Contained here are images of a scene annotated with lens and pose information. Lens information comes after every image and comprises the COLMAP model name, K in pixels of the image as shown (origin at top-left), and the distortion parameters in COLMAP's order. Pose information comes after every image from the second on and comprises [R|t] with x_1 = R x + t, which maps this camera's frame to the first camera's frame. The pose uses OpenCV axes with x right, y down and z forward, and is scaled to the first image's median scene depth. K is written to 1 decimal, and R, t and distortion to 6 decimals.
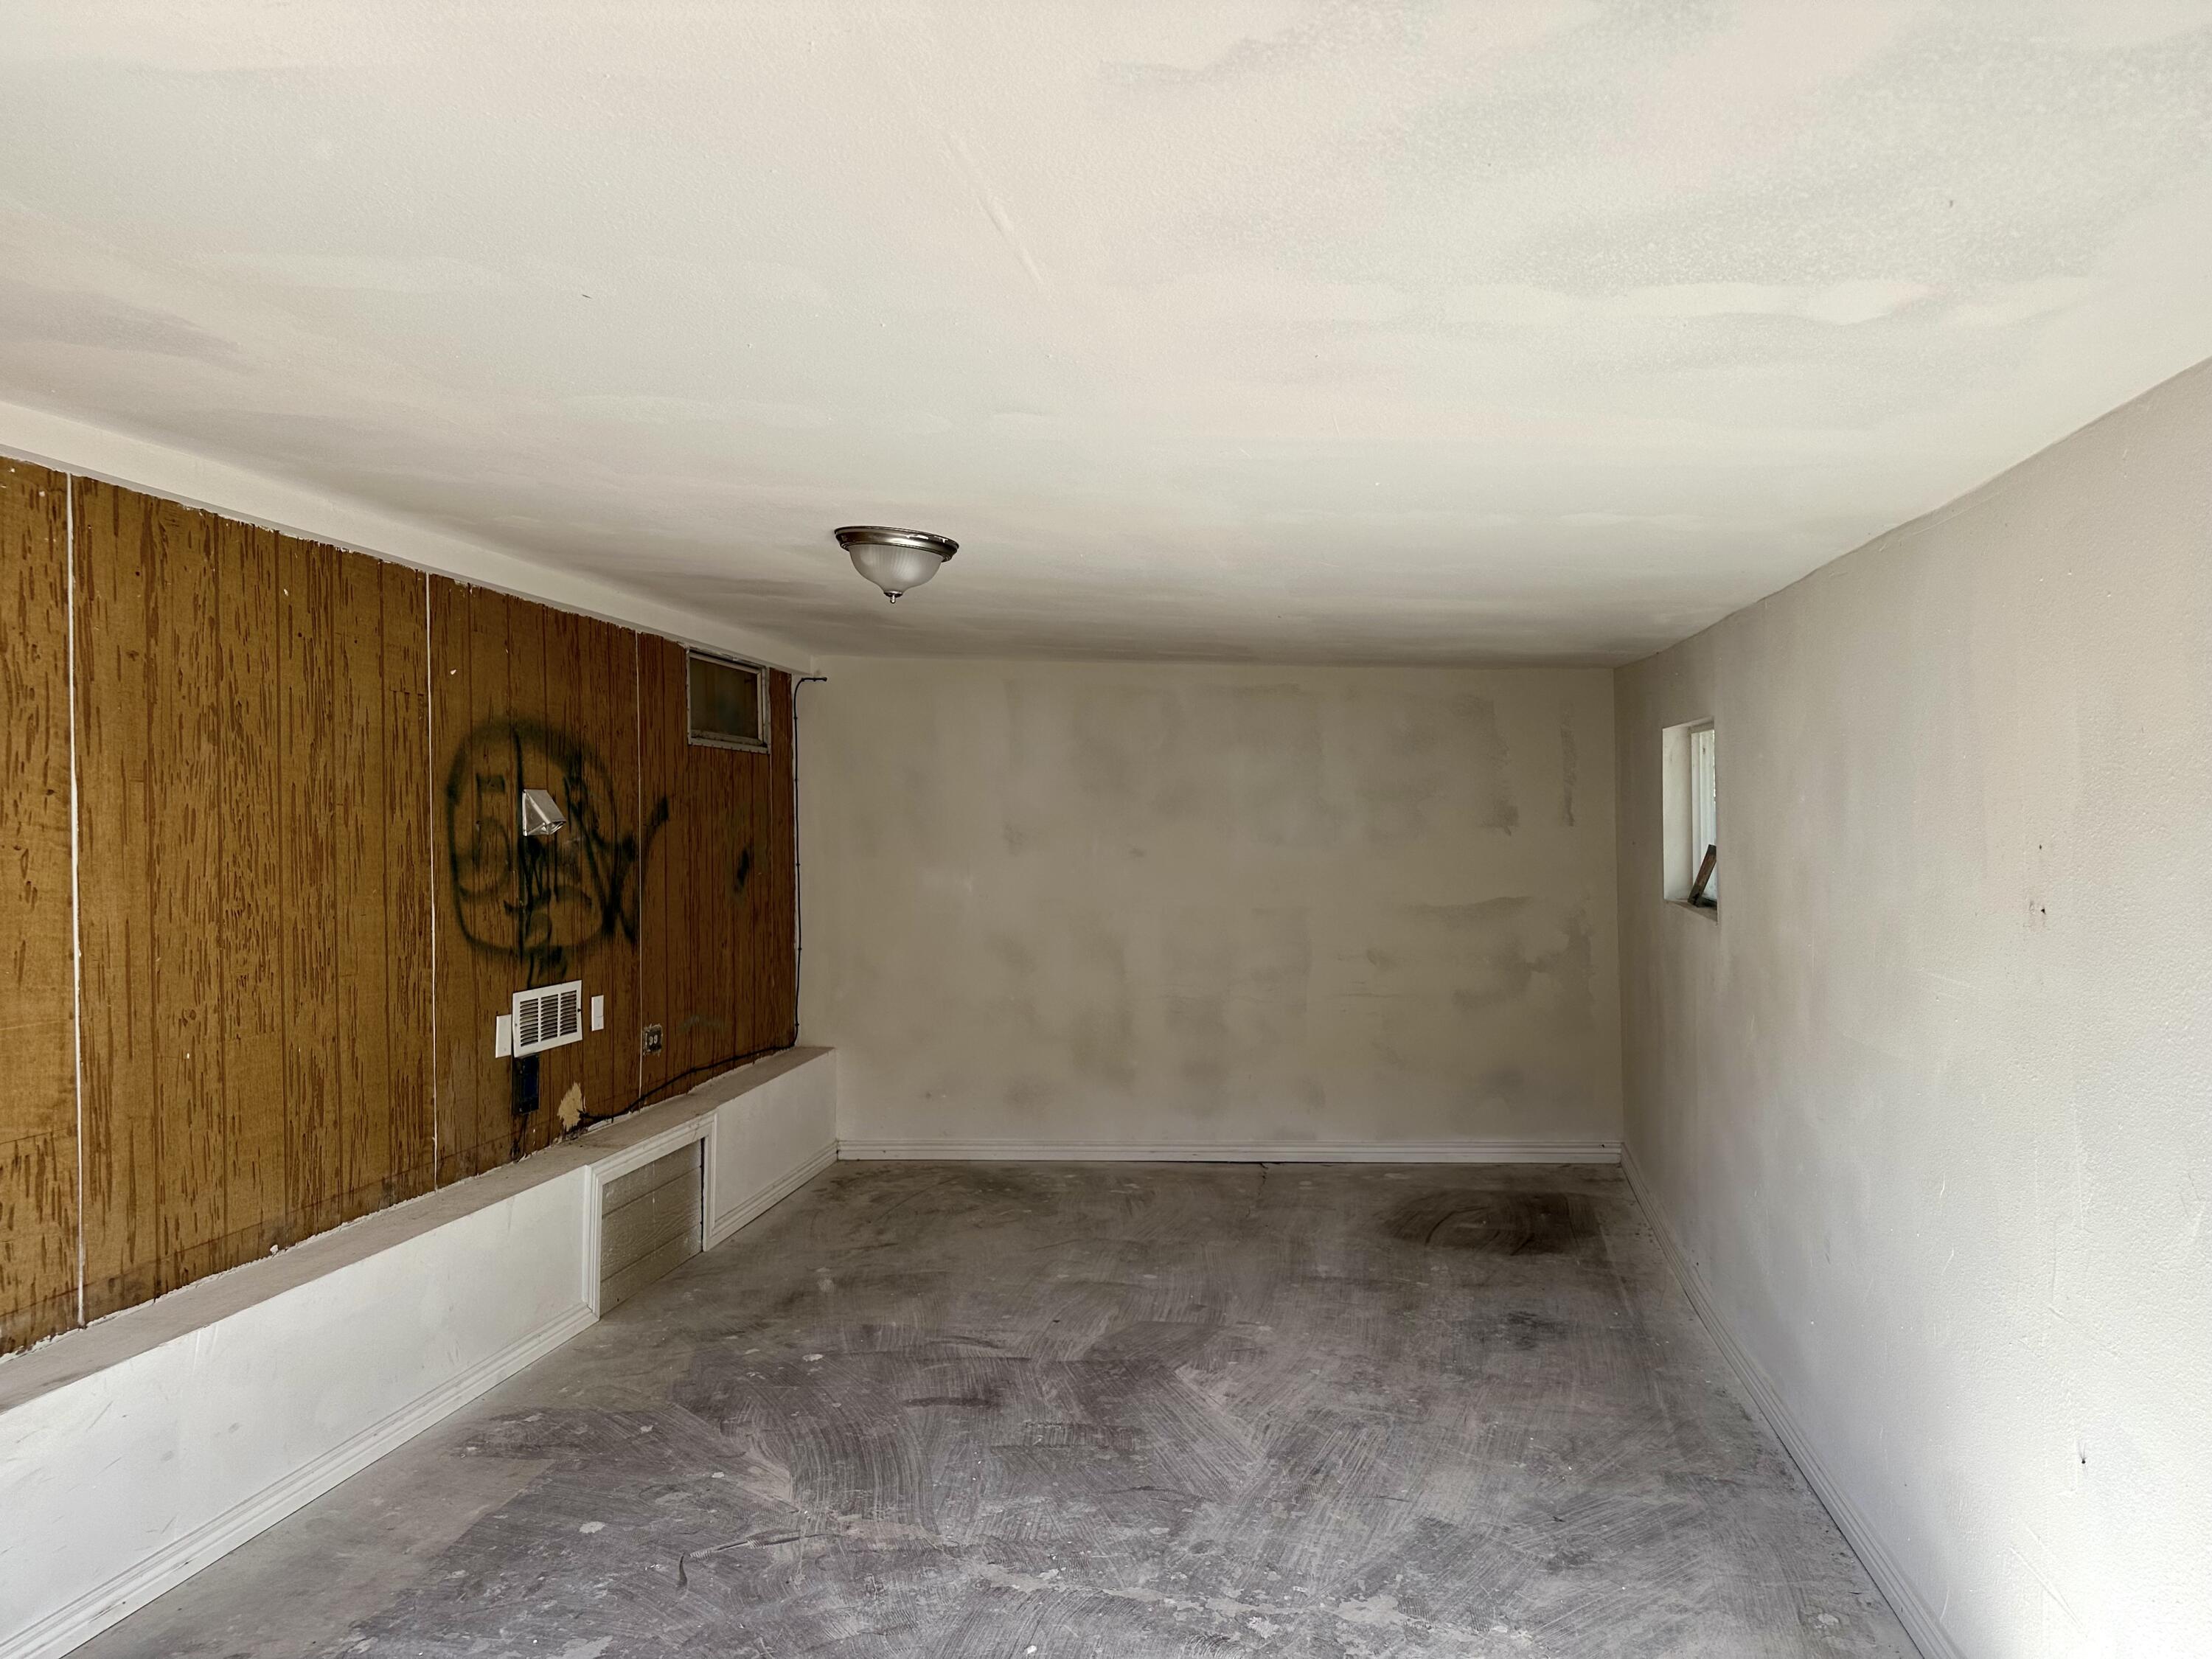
lens RADIAL K [[1481.3, 0, 1055.6], [0, 1481.3, 867.6], [0, 0, 1]] dist [0.046837, -0.047221]
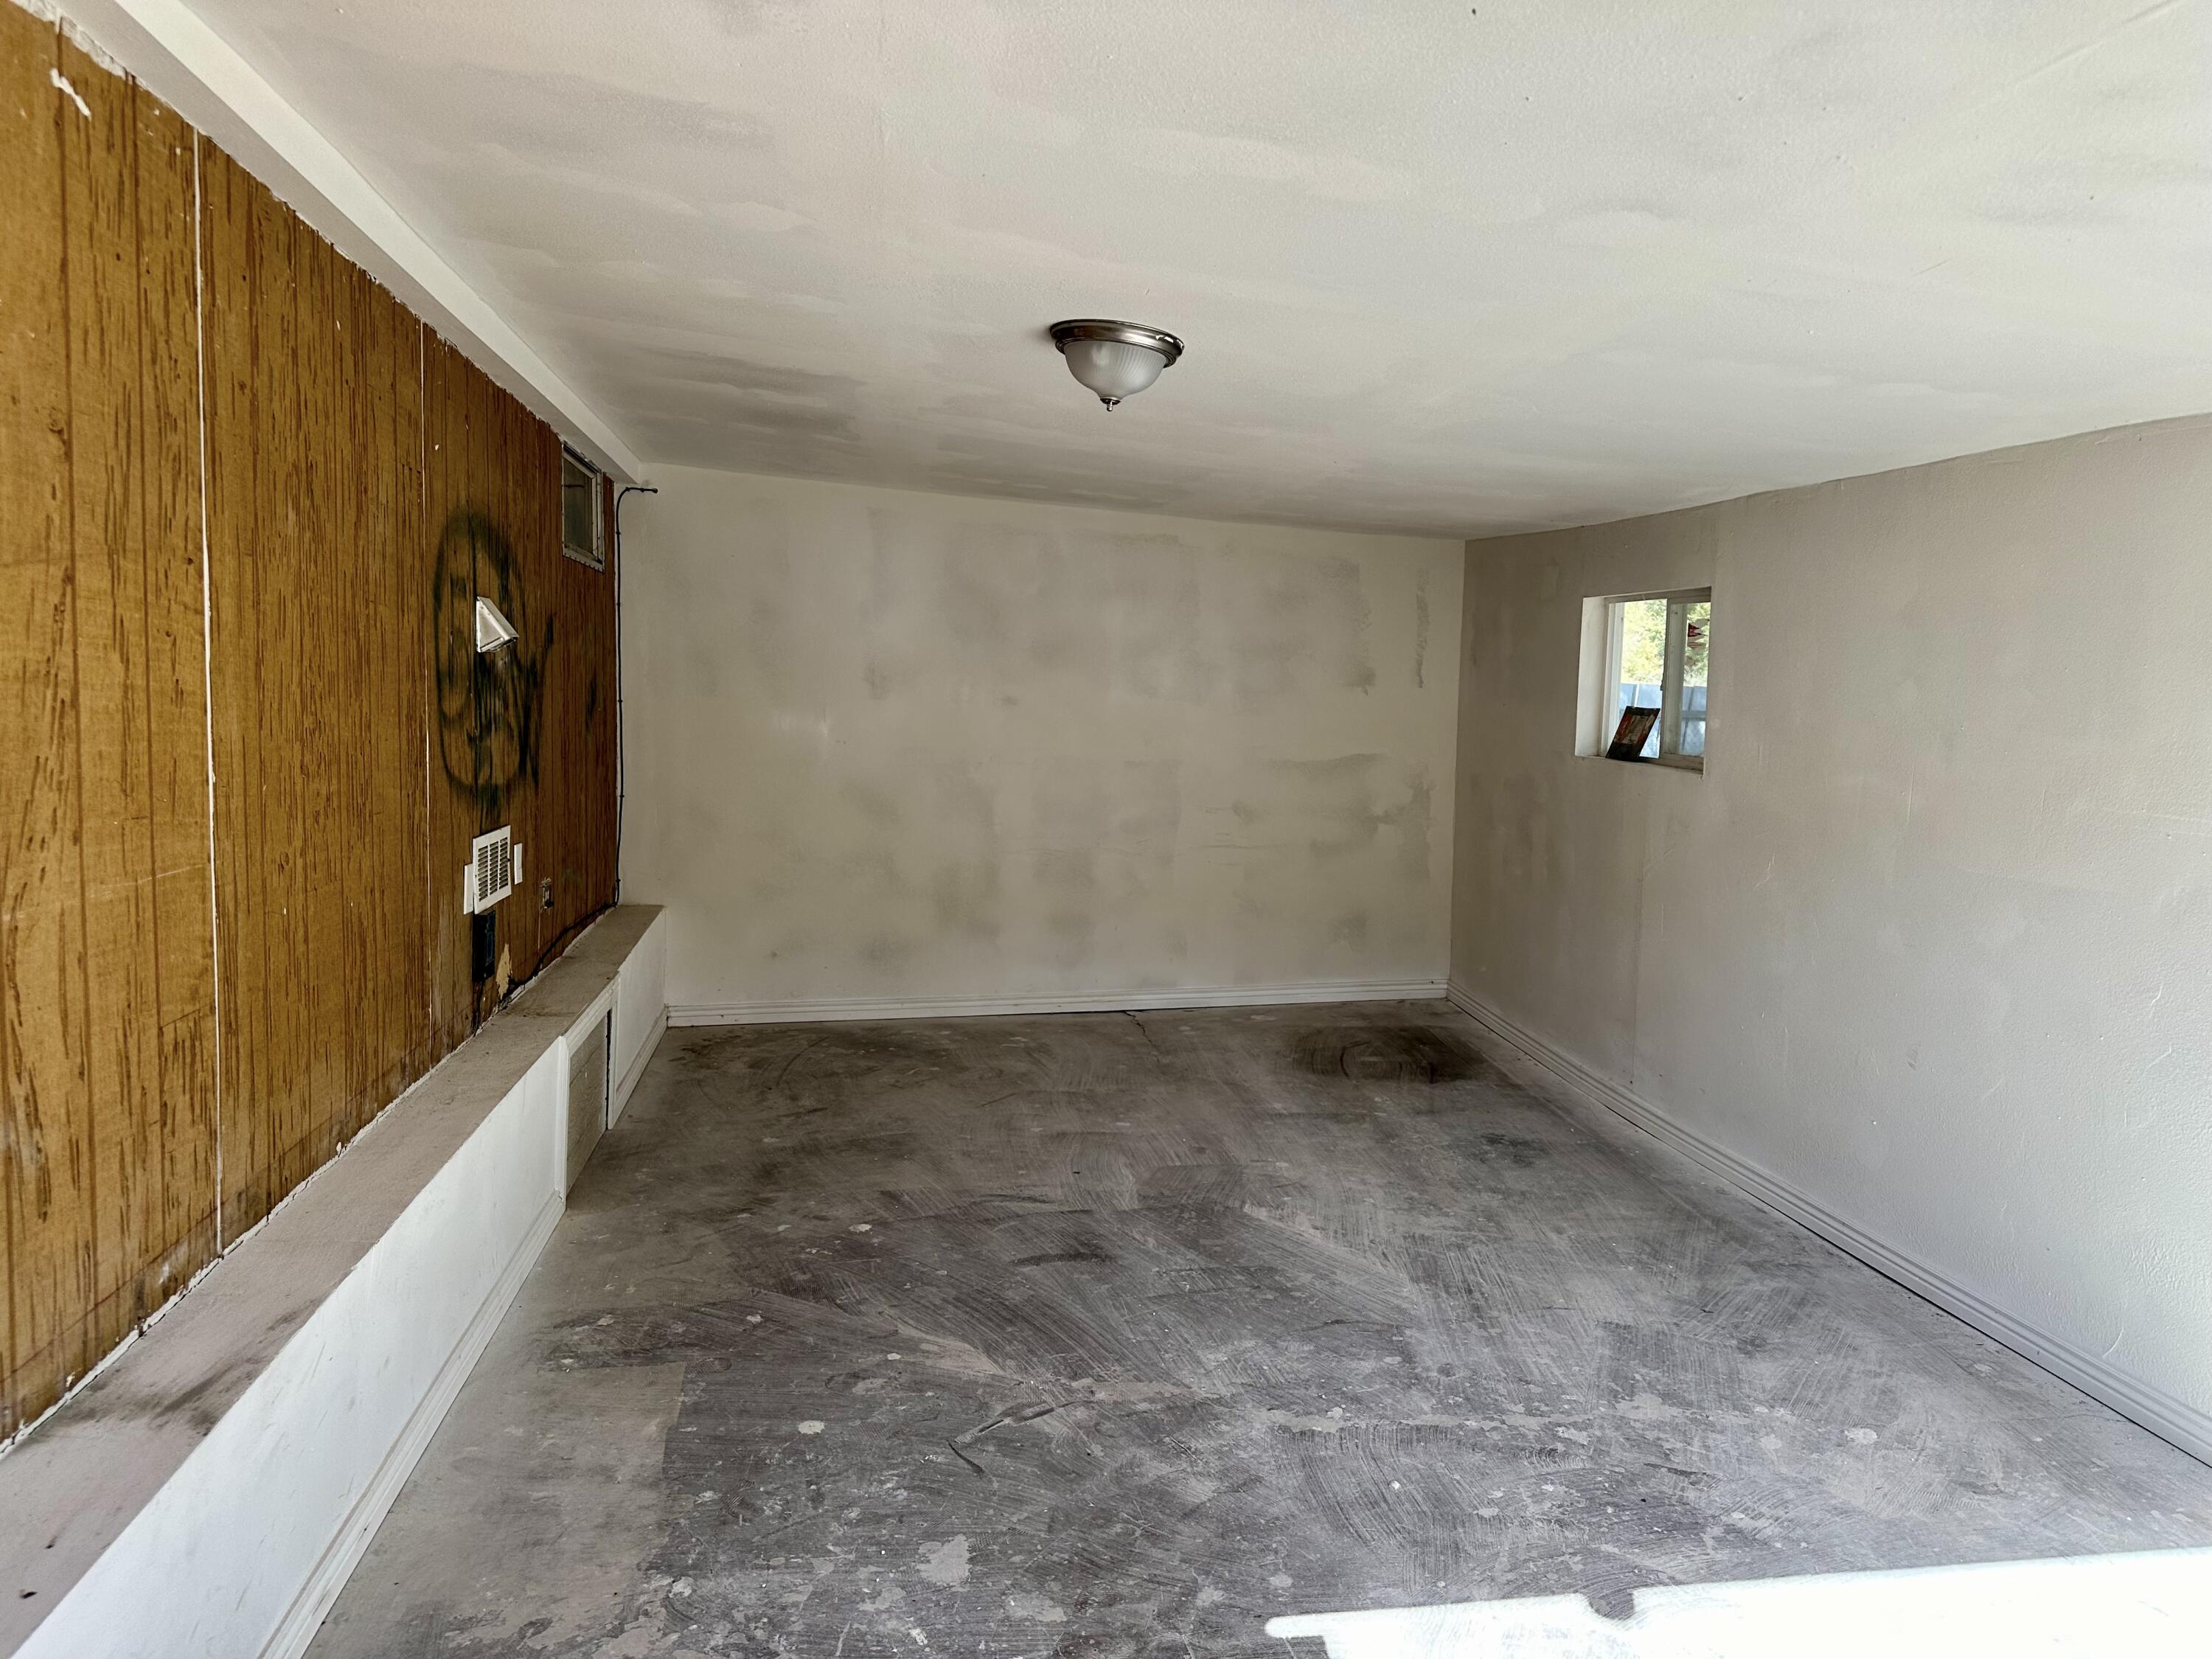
lens RADIAL K [[1475.1, 0, 1106.0], [0, 1475.1, 829.5], [0, 0, 1]] dist [0.093658, -0.117666]
pose [[0.947320, 0.003308, 0.320271, -0.361483], [-0.025374, 0.997579, 0.064750, 0.017853], [-0.319281, -0.069465, 0.945111, 0.101080]]
